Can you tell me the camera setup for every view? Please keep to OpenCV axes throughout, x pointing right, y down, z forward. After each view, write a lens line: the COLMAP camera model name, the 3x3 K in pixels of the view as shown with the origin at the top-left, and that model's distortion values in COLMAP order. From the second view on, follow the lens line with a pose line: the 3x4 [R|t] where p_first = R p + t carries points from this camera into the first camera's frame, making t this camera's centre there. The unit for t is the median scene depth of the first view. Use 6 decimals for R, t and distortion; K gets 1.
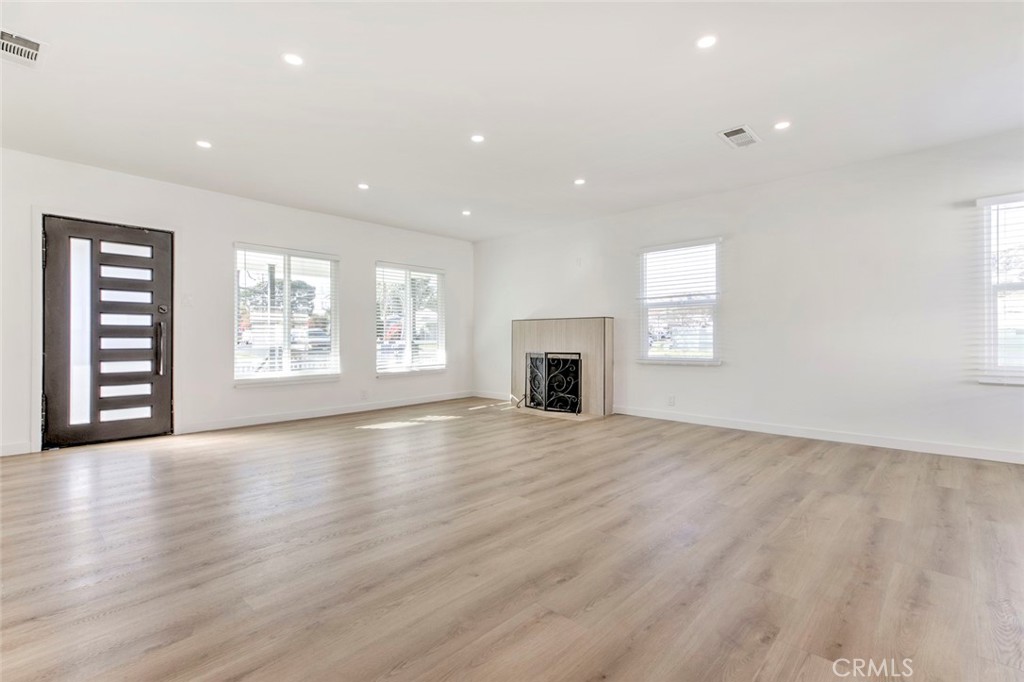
lens RADIAL K [[467.0, 0, 506.5], [0, 467.0, 335.8], [0, 0, 1]] dist [0.017373, -0.000165]
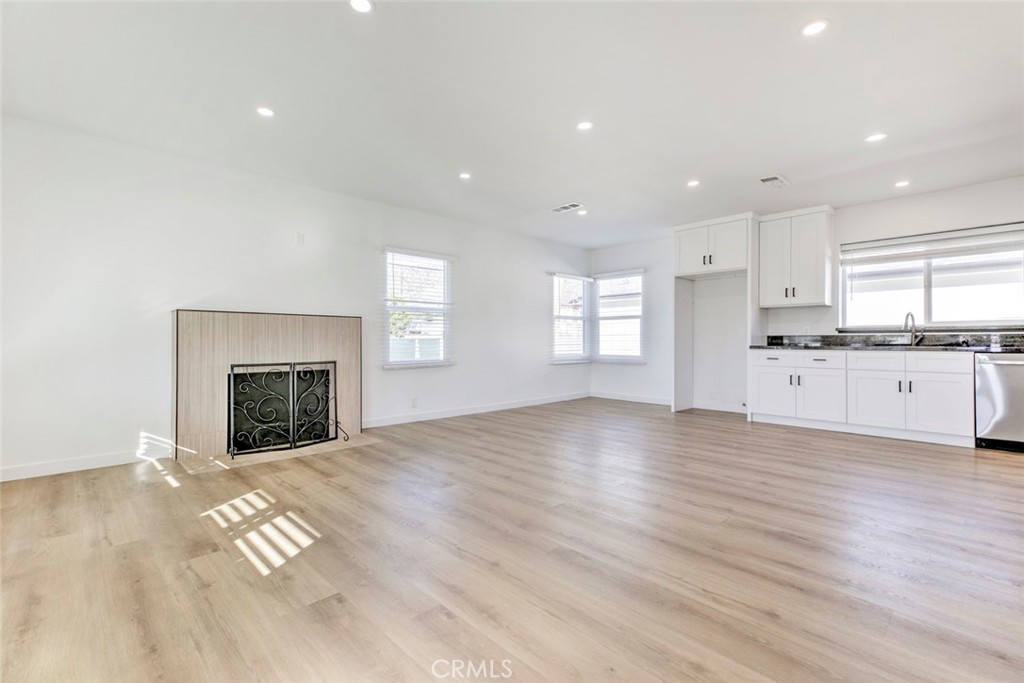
lens RADIAL K [[467.0, 0, 506.7], [0, 467.0, 345.3], [0, 0, 1]] dist [0.017373, -0.000165]
pose [[0.057504, -0.007535, 0.998317, -0.634600], [-0.004456, 0.999960, 0.007804, 0.002975], [-0.998335, -0.004897, 0.057468, 0.705030]]
